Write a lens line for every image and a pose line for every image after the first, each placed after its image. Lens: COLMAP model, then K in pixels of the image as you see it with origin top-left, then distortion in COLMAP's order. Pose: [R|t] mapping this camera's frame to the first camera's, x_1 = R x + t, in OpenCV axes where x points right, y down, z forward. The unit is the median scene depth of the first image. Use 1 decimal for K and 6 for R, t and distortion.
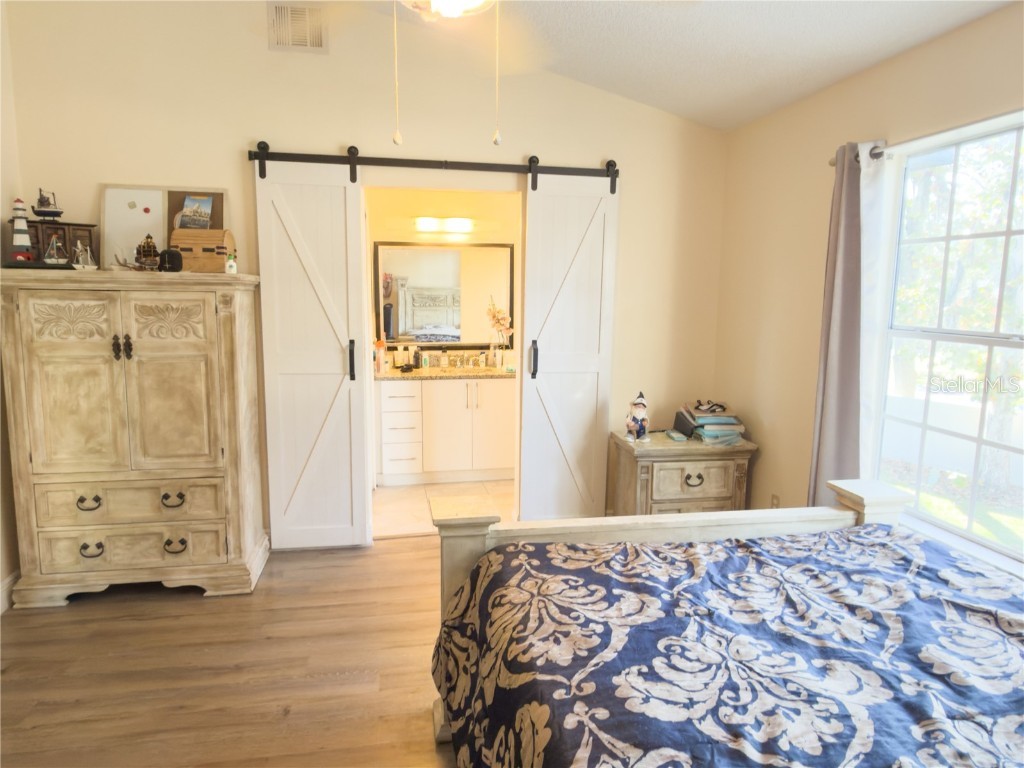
lens RADIAL K [[659.5, 0, 511.2], [0, 659.5, 384.3], [0, 0, 1]] dist [0.000536, -0.000008]
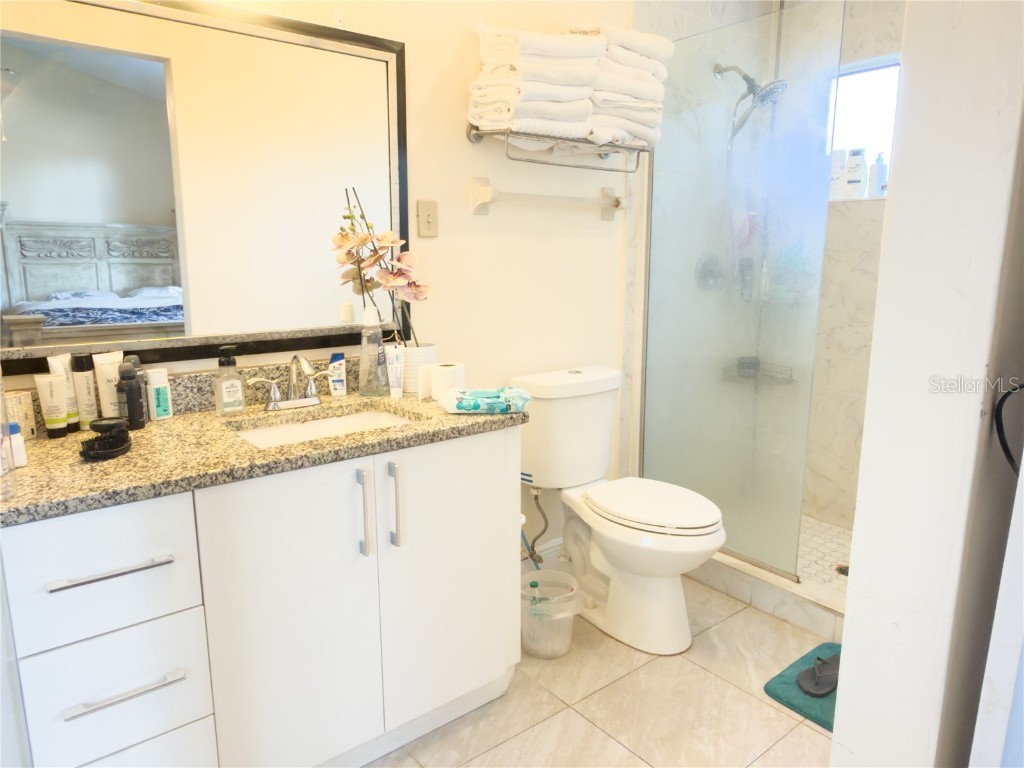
lens RADIAL K [[678.3, 0, 512.8], [0, 678.3, 381.3], [0, 0, 1]] dist [-0.004914, -0.003042]
pose [[0.877937, -0.092224, 0.469810, -0.132940], [0.070238, 0.995465, 0.064155, -0.051072], [-0.473596, -0.023326, 0.880433, 0.647134]]
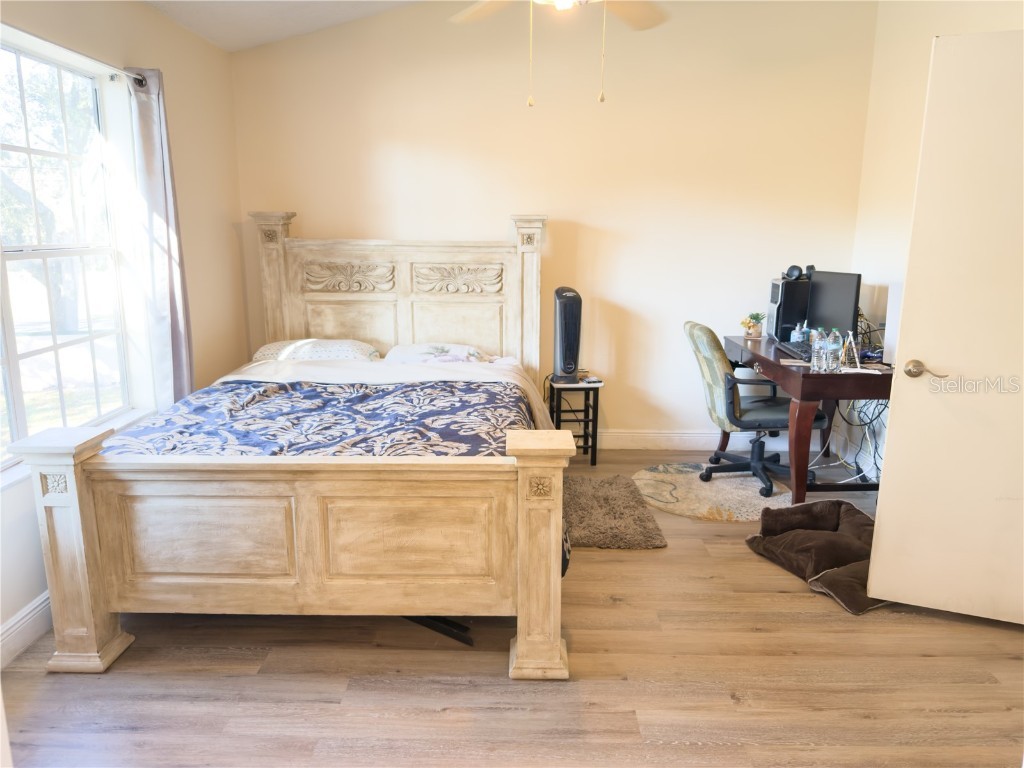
lens RADIAL K [[726.0, 0, 511.9], [0, 726.0, 382.5], [0, 0, 1]] dist [0.001636, 0.000112]
pose [[-0.982217, -0.053417, 0.179990, -0.257734], [0.011501, 0.939753, 0.341660, -0.299918], [-0.187397, 0.337655, -0.922427, 2.320894]]
